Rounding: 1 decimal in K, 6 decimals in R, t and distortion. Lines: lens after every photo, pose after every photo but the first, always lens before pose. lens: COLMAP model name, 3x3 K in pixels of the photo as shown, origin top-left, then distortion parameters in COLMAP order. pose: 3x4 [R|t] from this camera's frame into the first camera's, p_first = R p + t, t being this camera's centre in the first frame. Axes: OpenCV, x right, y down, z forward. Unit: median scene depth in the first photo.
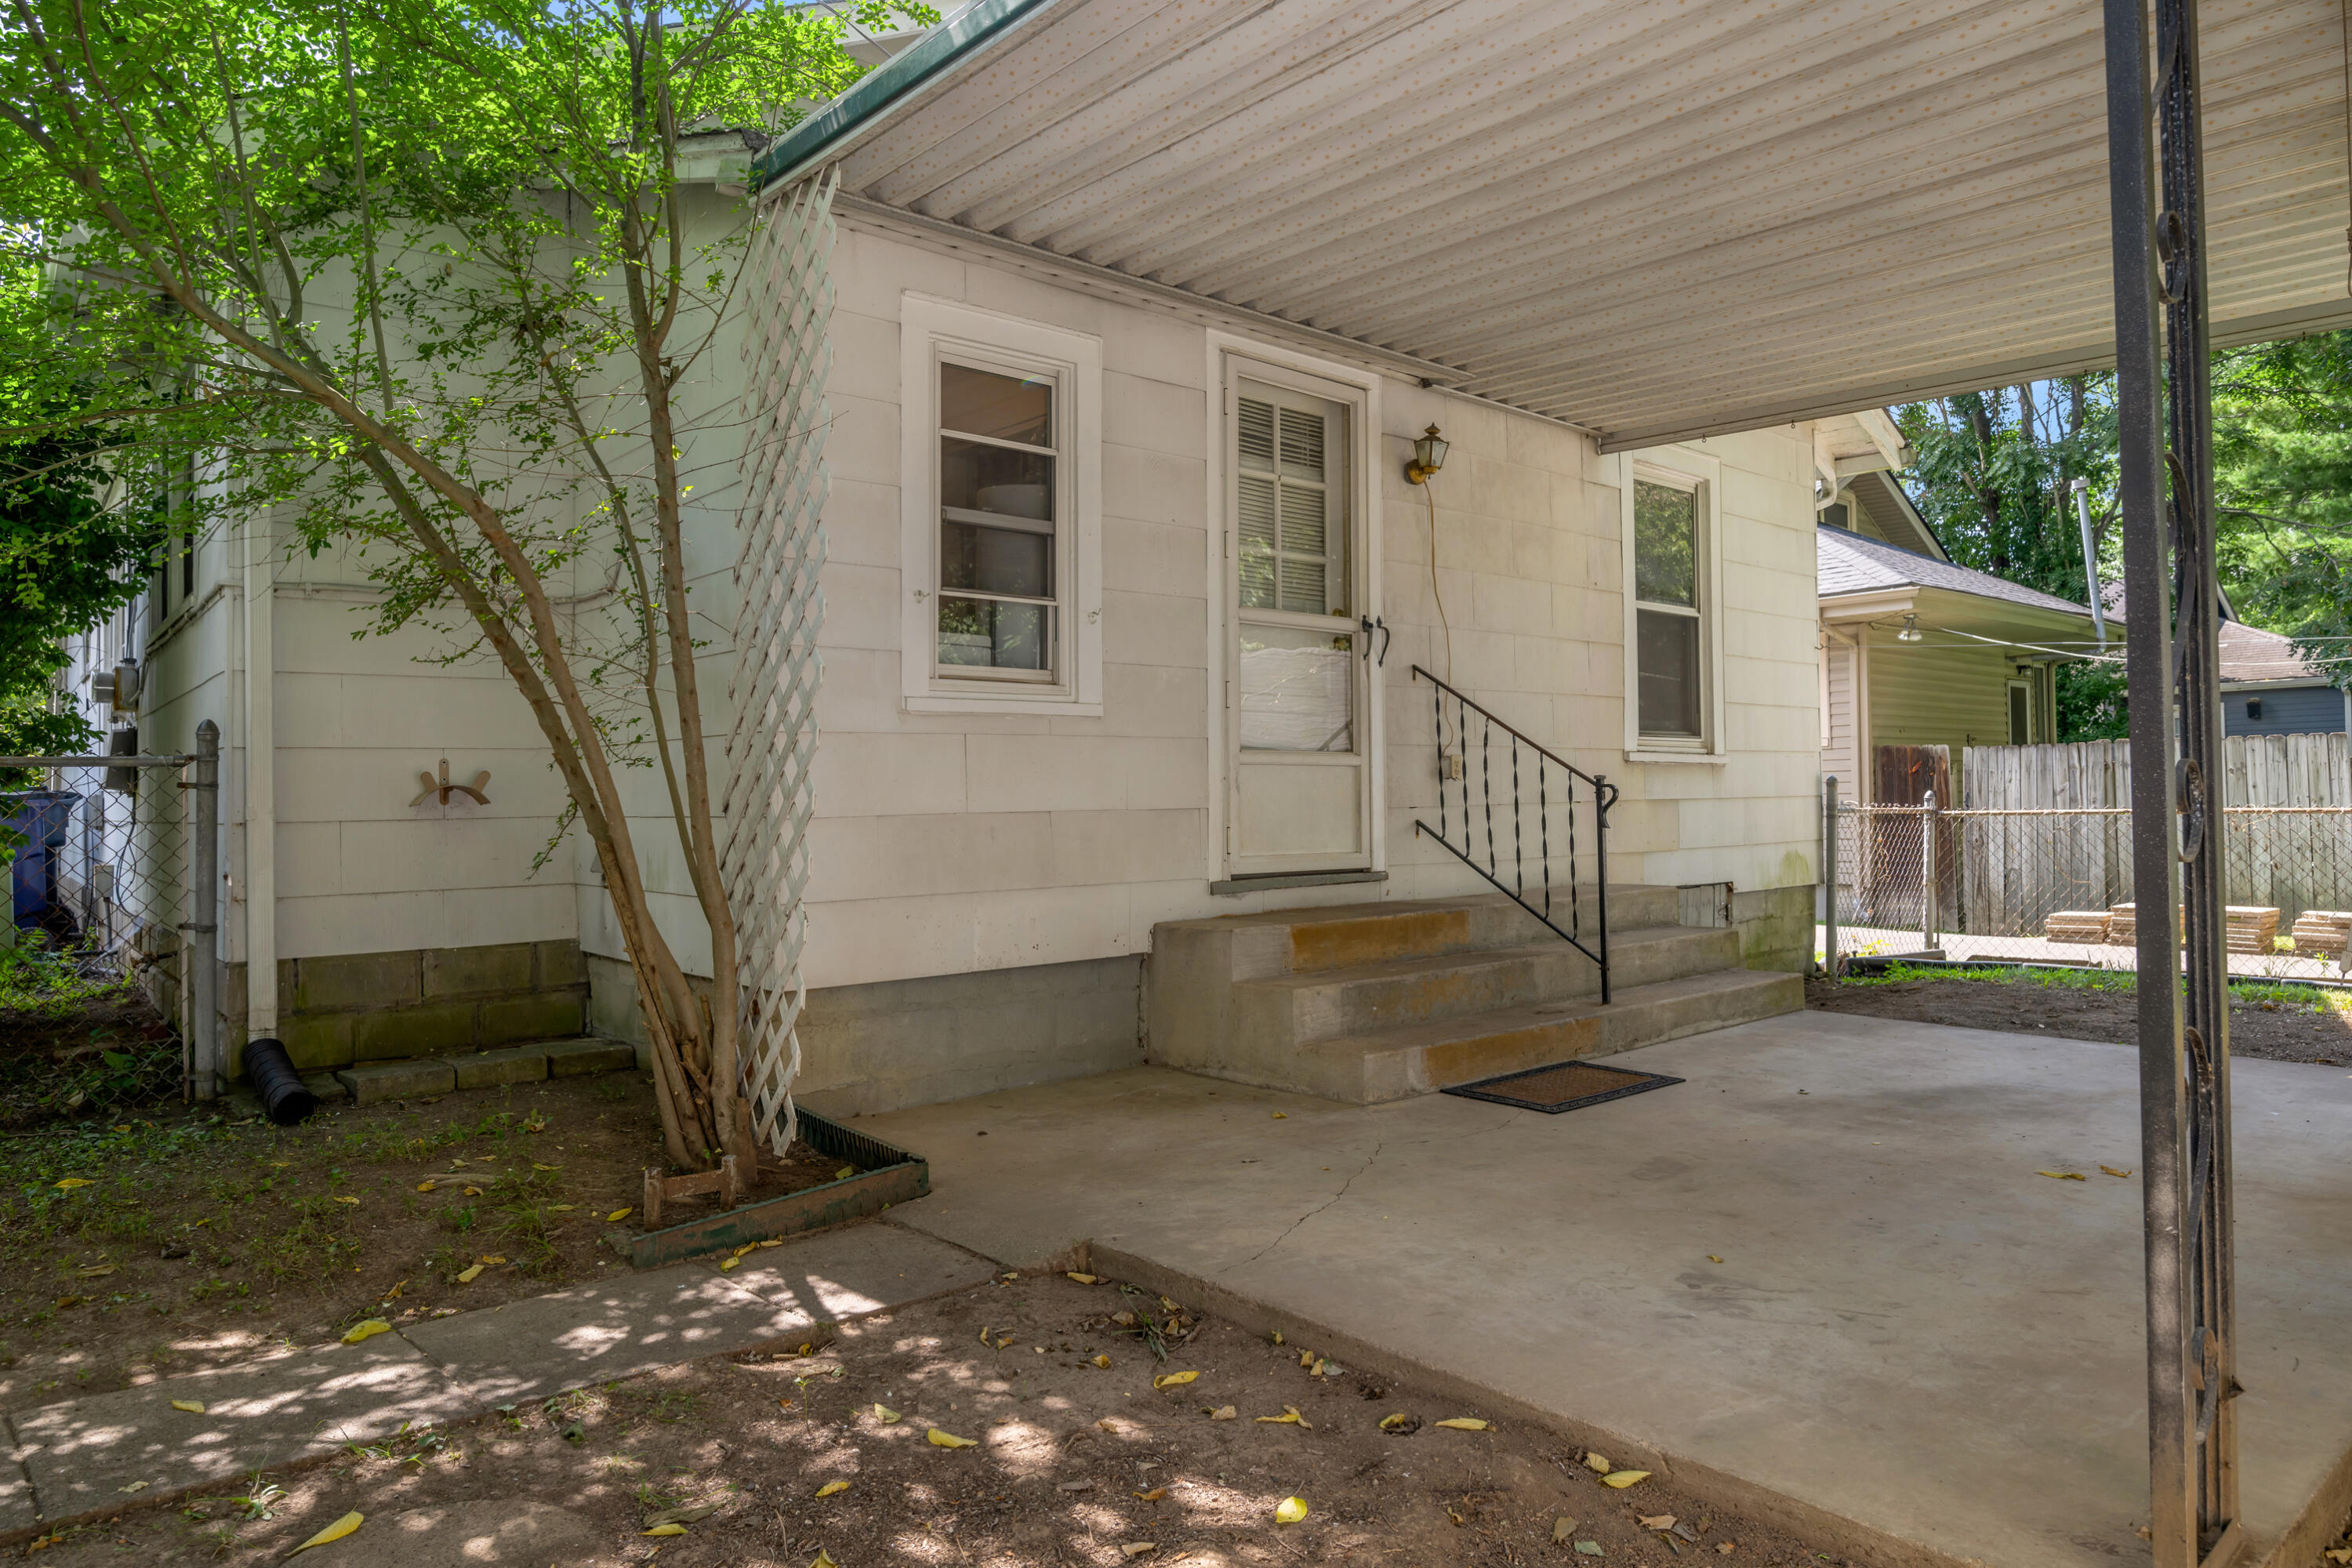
lens RADIAL K [[1449.1, 0, 1189.8], [0, 1449.1, 781.5], [0, 0, 1]] dist [-0.004570, 0.000442]
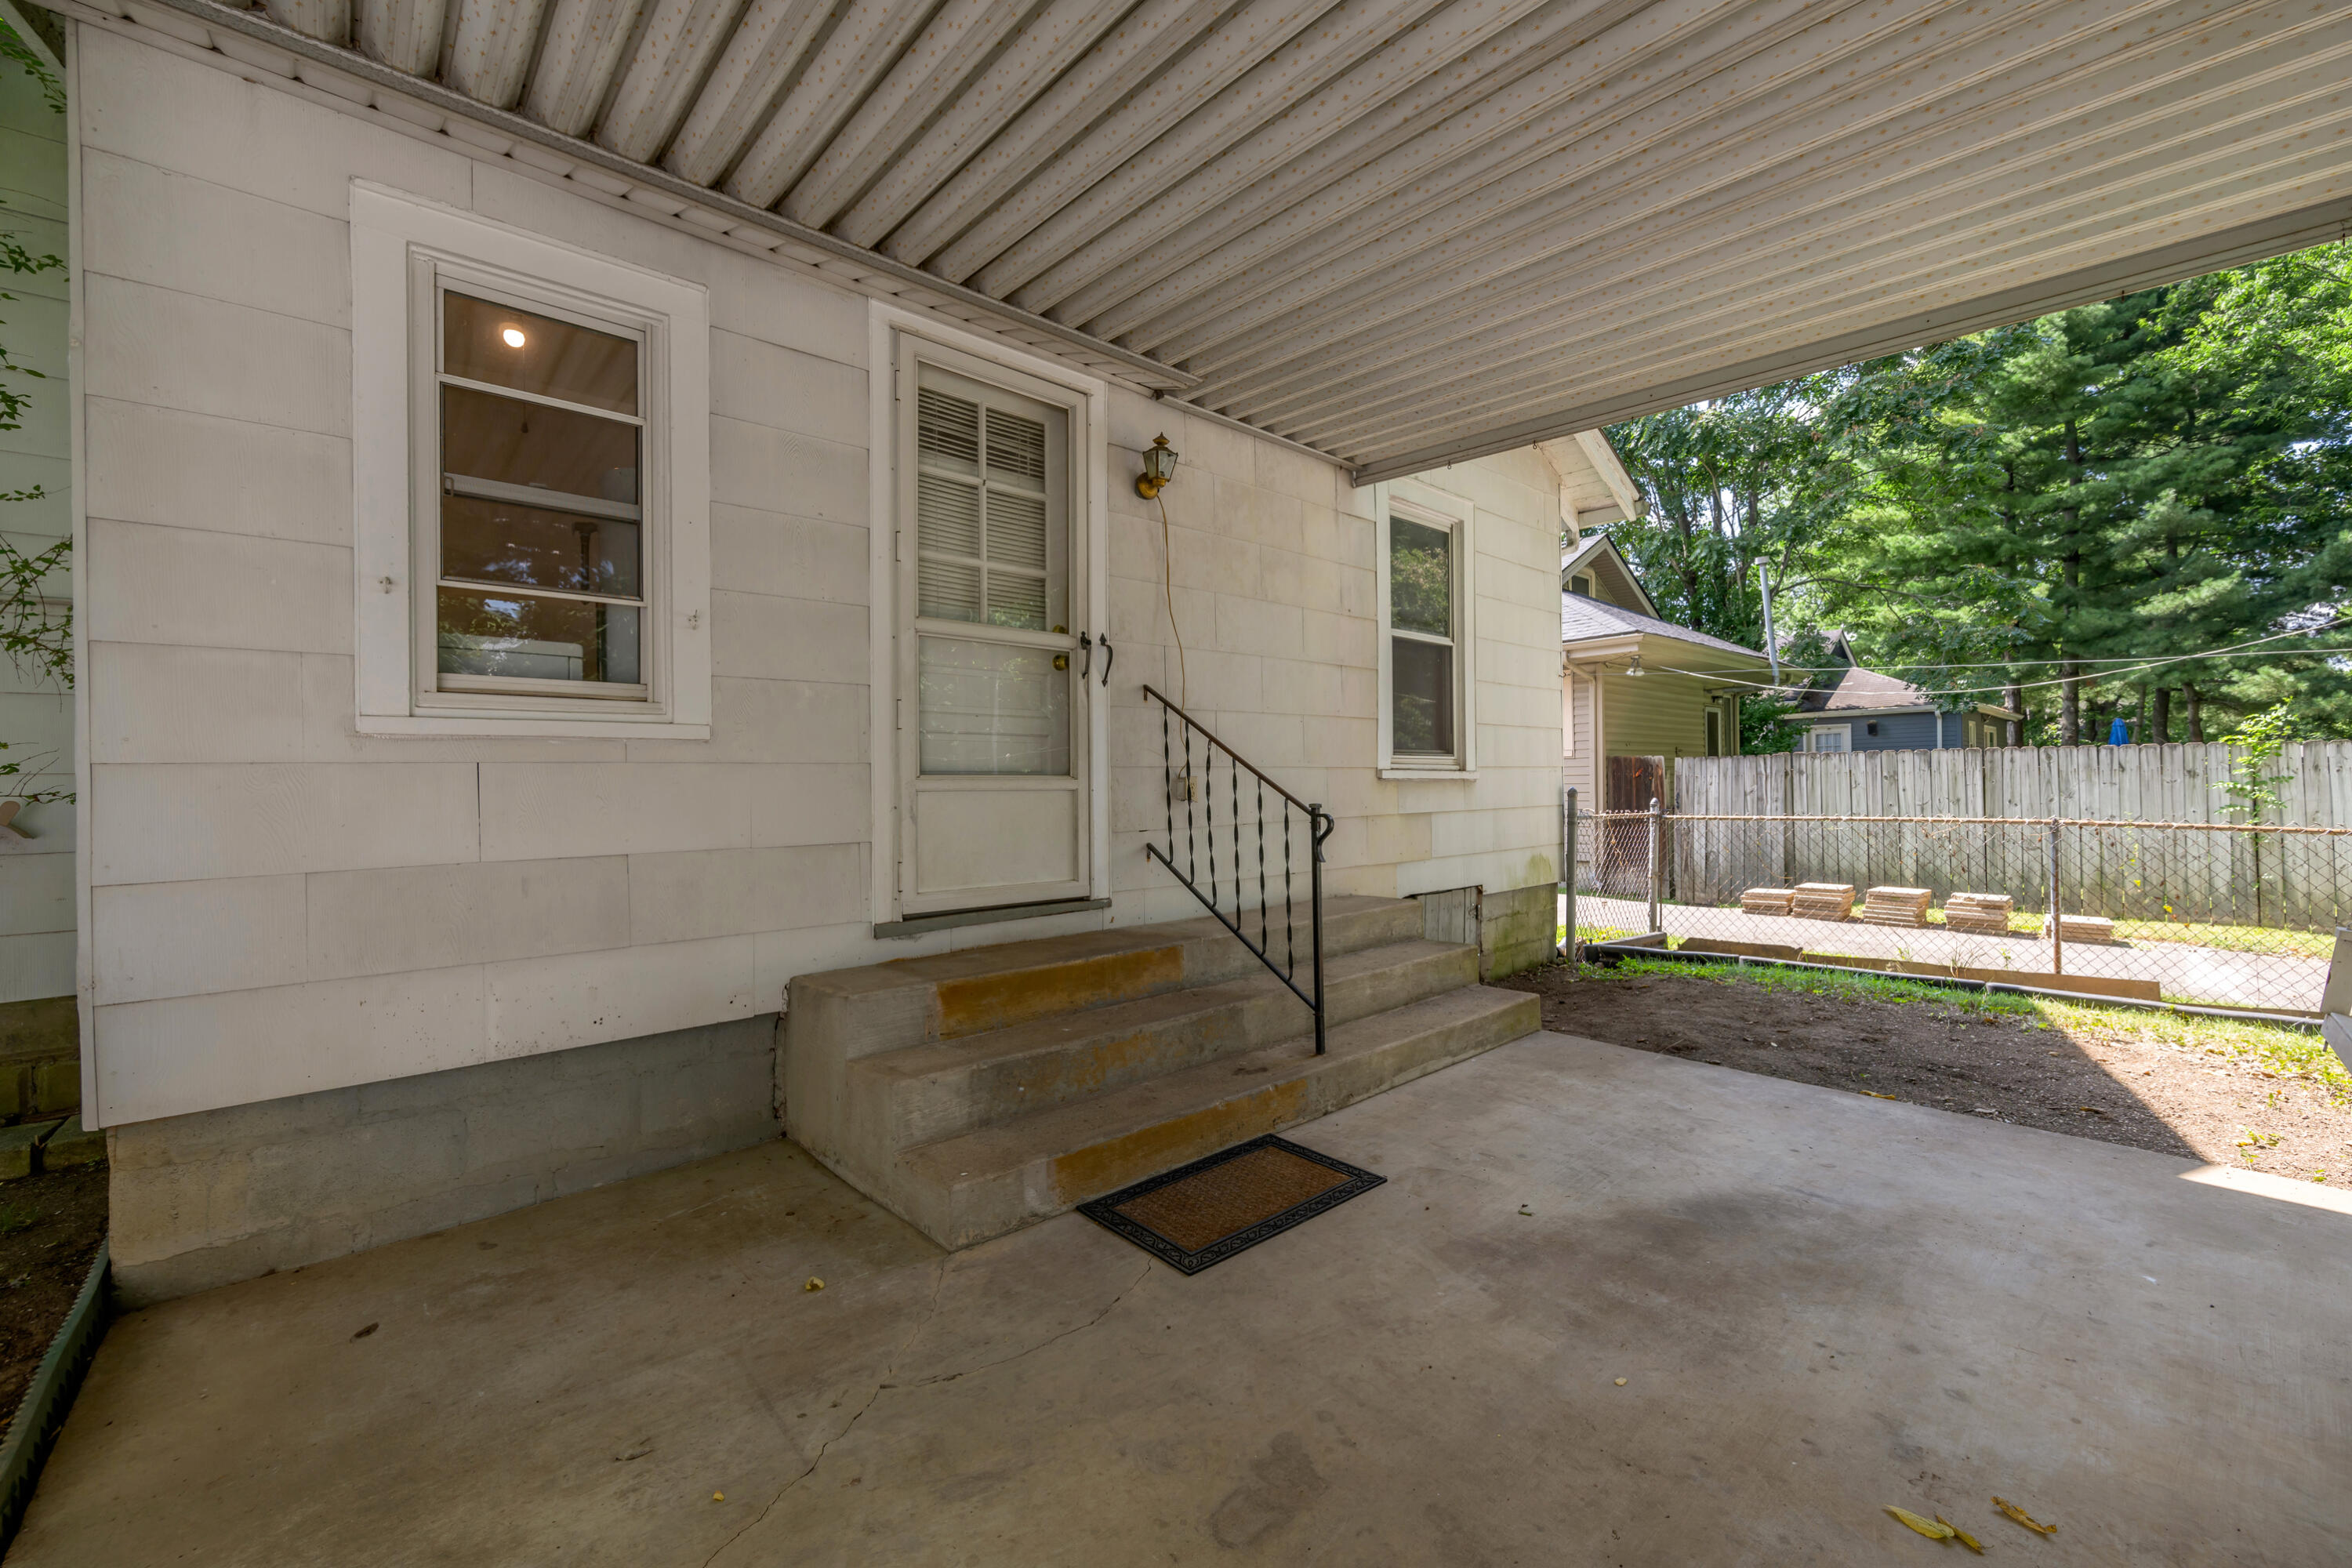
lens RADIAL K [[931.6, 0, 1179.0], [0, 931.6, 793.6], [0, 0, 1]] dist [-0.000319, -0.000101]
pose [[0.999904, 0.001026, 0.013802, 0.170584], [-0.001335, 0.999749, 0.022386, -0.021477], [-0.013776, -0.022403, 0.999654, 0.373839]]
